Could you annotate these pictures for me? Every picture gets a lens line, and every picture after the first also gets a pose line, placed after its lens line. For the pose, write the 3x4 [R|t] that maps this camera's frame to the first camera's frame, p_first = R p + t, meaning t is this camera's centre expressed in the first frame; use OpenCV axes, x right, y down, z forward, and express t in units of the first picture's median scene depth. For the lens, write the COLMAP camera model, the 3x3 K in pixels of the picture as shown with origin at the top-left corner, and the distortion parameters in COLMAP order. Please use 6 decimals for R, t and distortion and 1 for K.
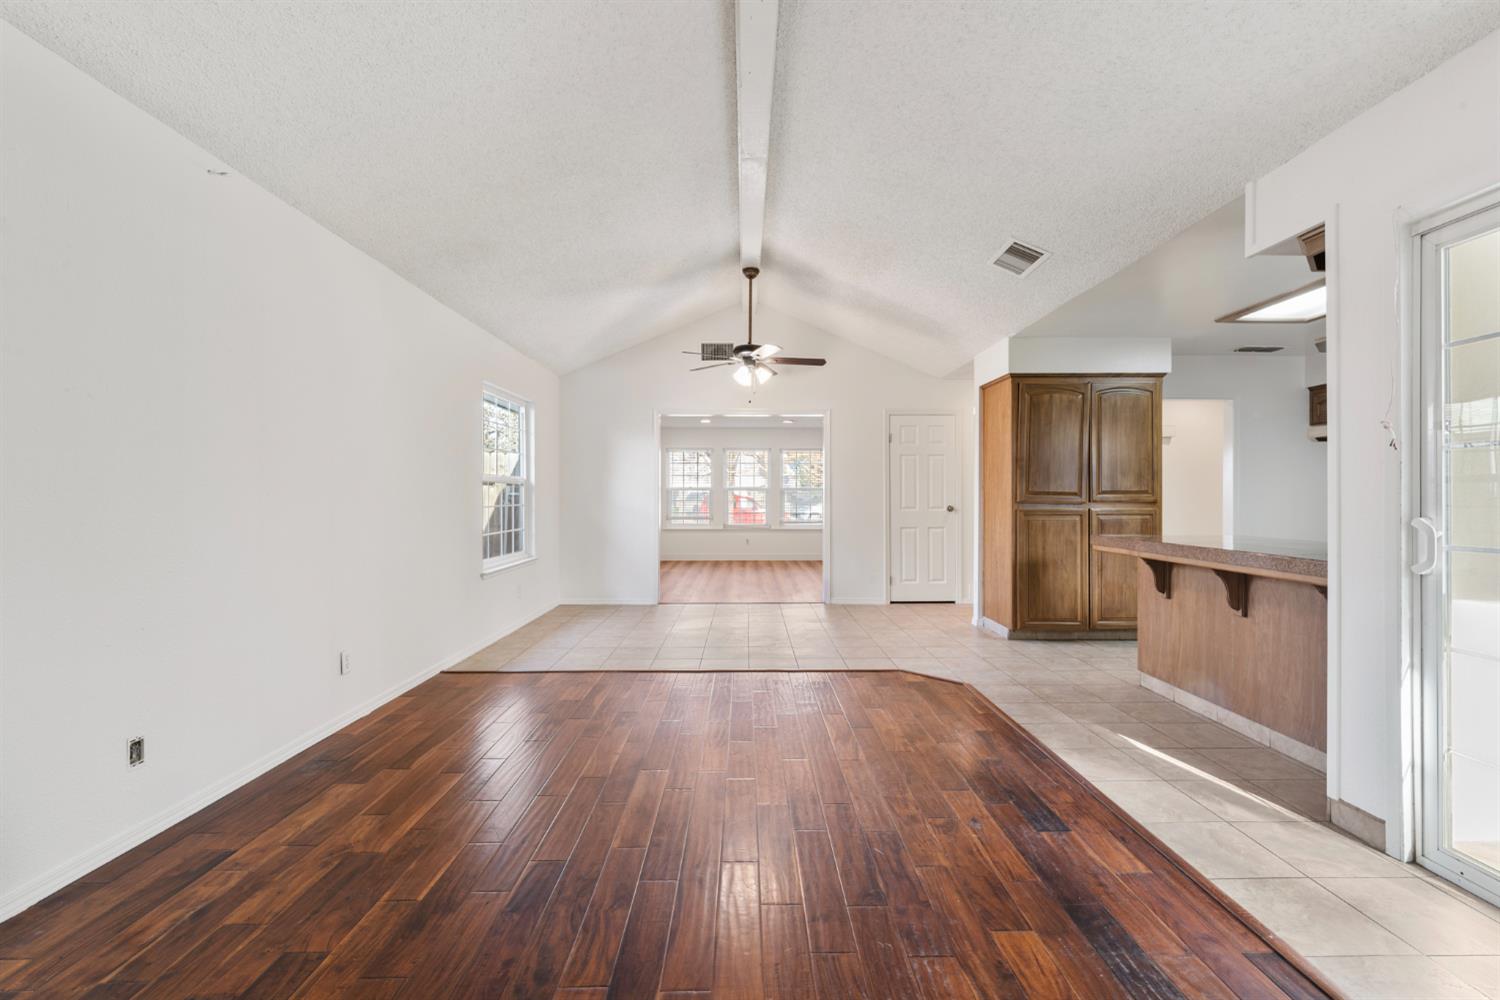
lens RADIAL K [[647.7, 0, 754.2], [0, 647.7, 494.6], [0, 0, 1]] dist [0.002241, -0.001149]
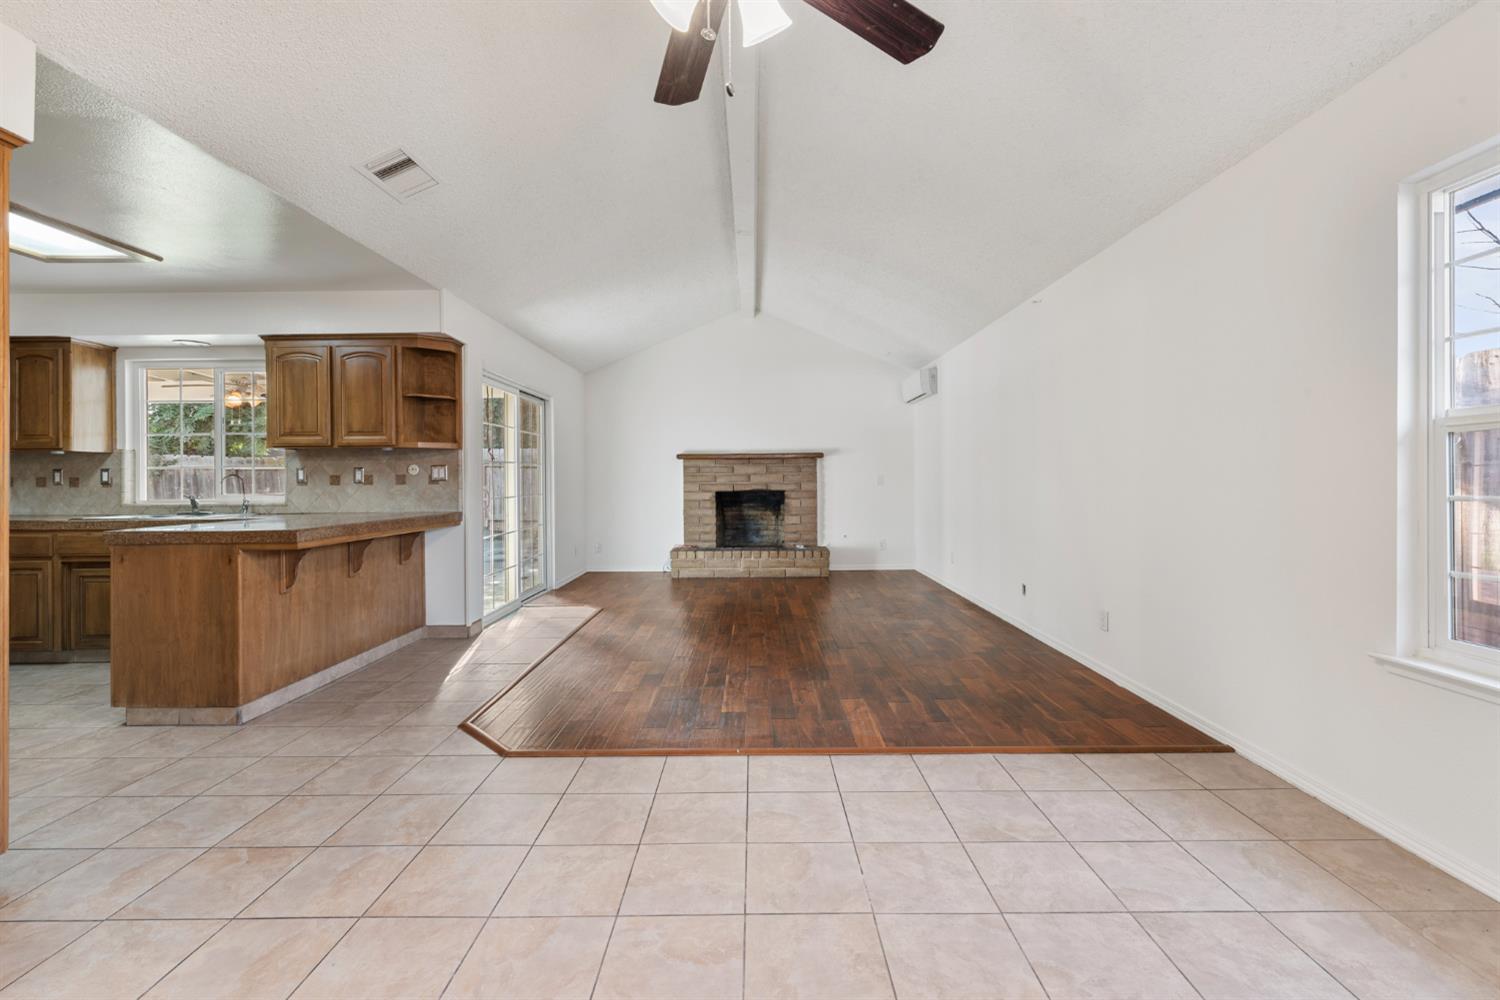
lens RADIAL K [[647.7, 0, 756.0], [0, 647.7, 475.8], [0, 0, 1]] dist [0.002241, -0.001149]
pose [[-0.999817, 0.006390, 0.018047, -0.042442], [0.006214, 0.999933, -0.009792, 0.012624], [-0.018109, -0.009678, -0.999789, 2.288847]]
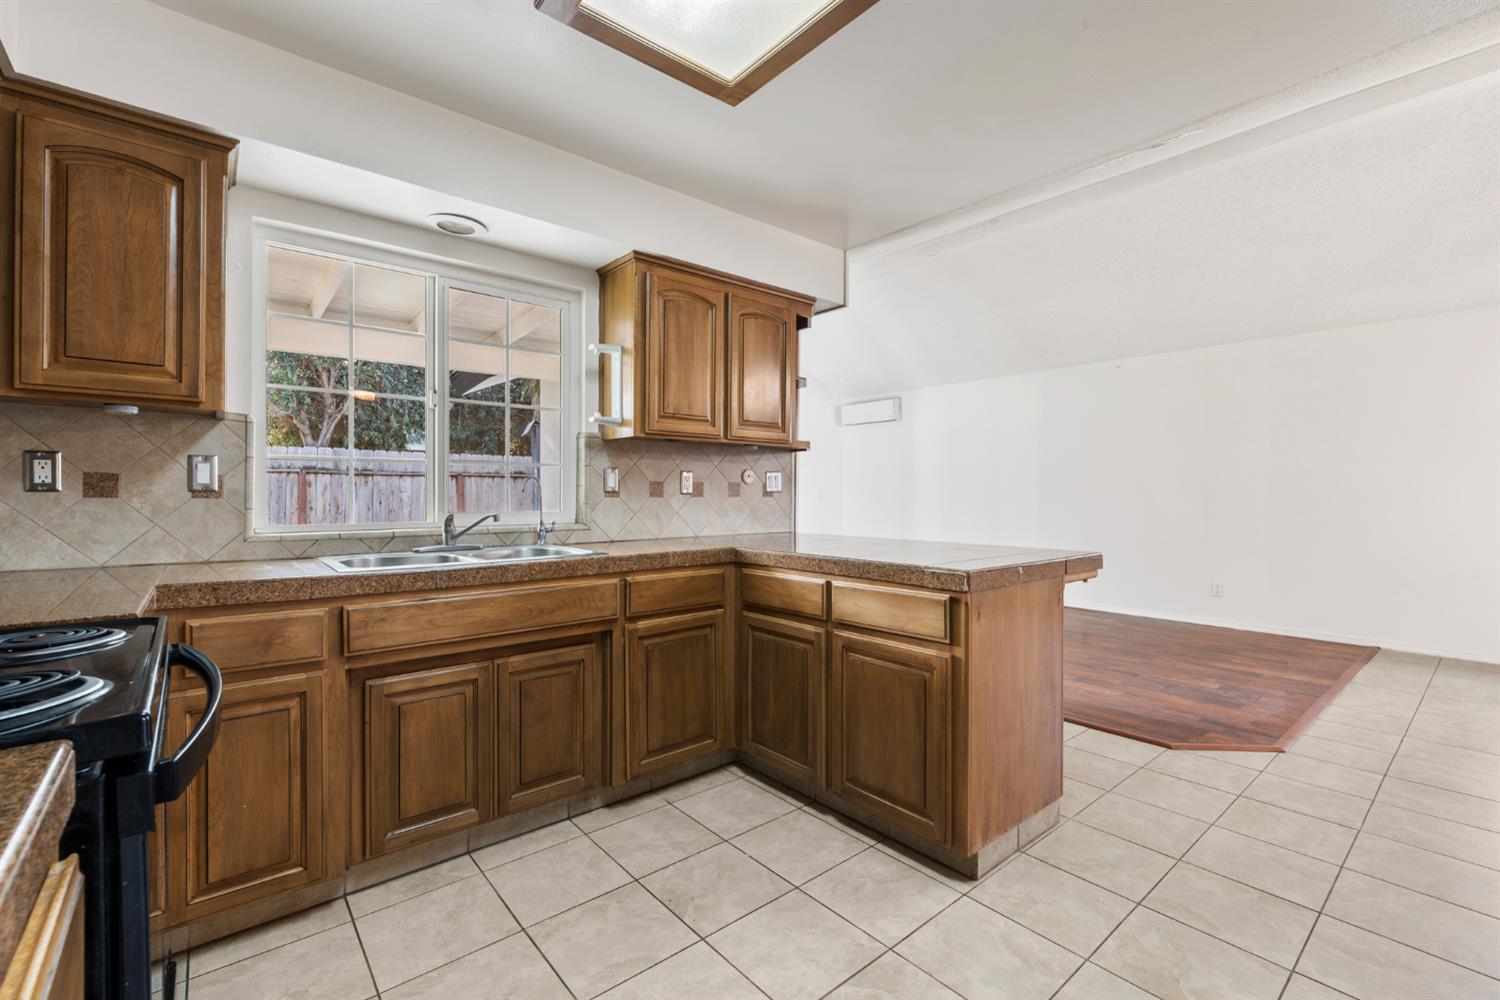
lens RADIAL K [[647.7, 0, 759.3], [0, 647.7, 488.2], [0, 0, 1]] dist [0.002241, -0.001149]
pose [[-0.771609, -0.008926, -0.636034, 1.512143], [-0.001577, 0.999925, -0.012120, 0.012142], [0.636095, -0.008349, -0.771566, 1.655249]]
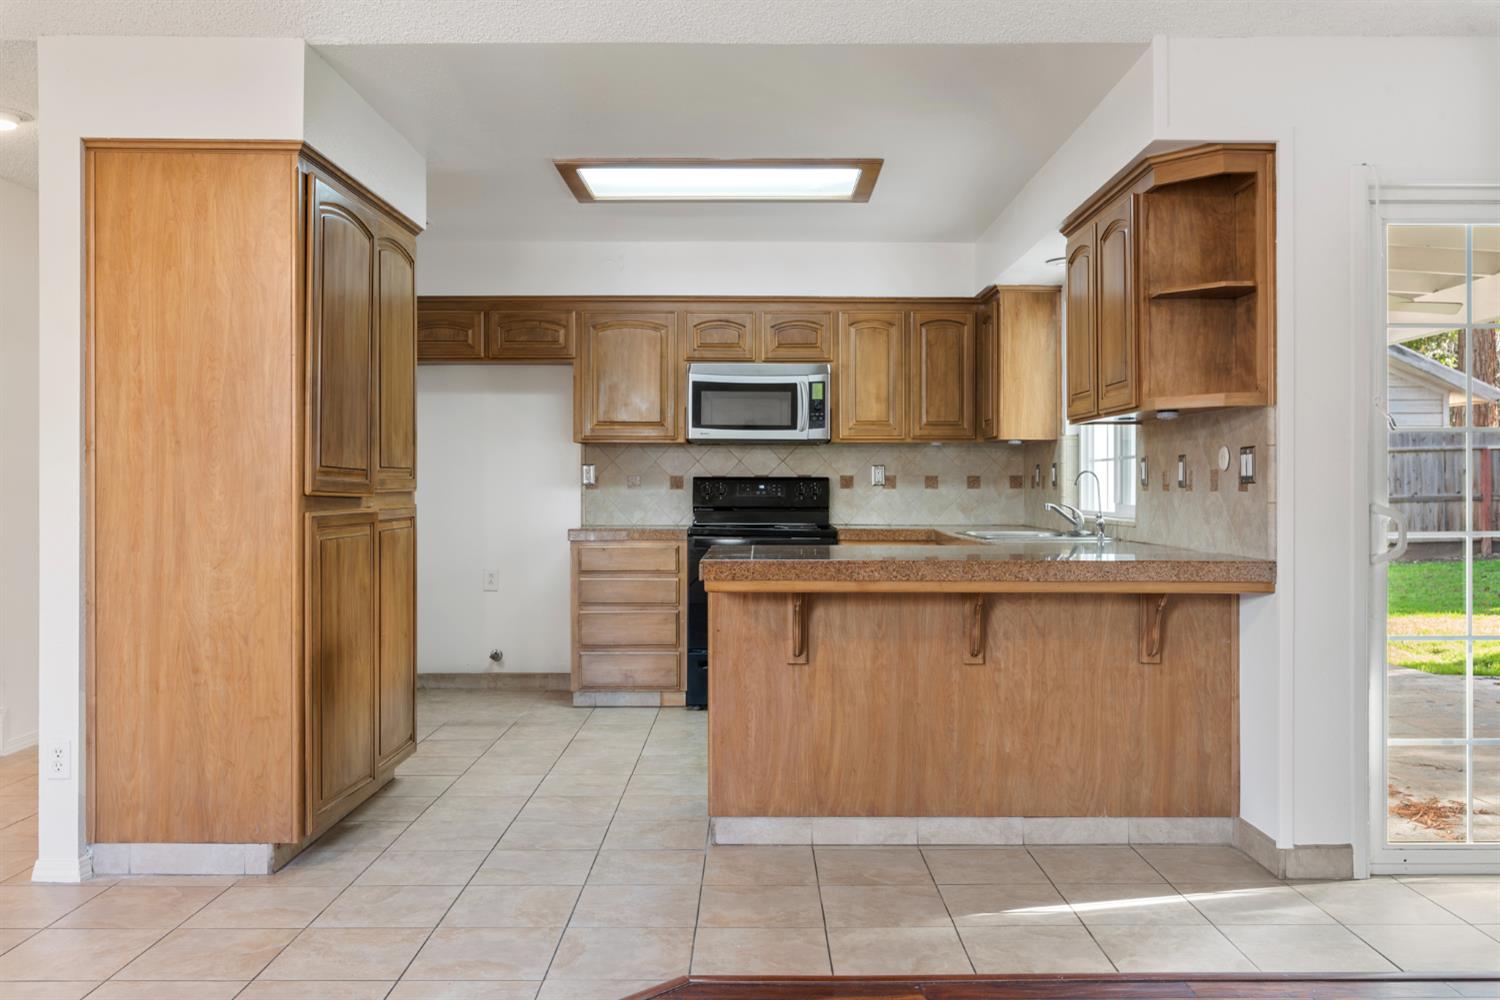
lens RADIAL K [[1226.9, 0, 767.7], [0, 1226.9, 477.3], [0, 0, 1]] dist [-0.005852, -0.000008]
pose [[0.008425, 0.005737, 0.999948, -0.497935], [-0.006094, 0.999965, -0.005686, 0.008705], [-0.999946, -0.006046, 0.008459, 1.233648]]
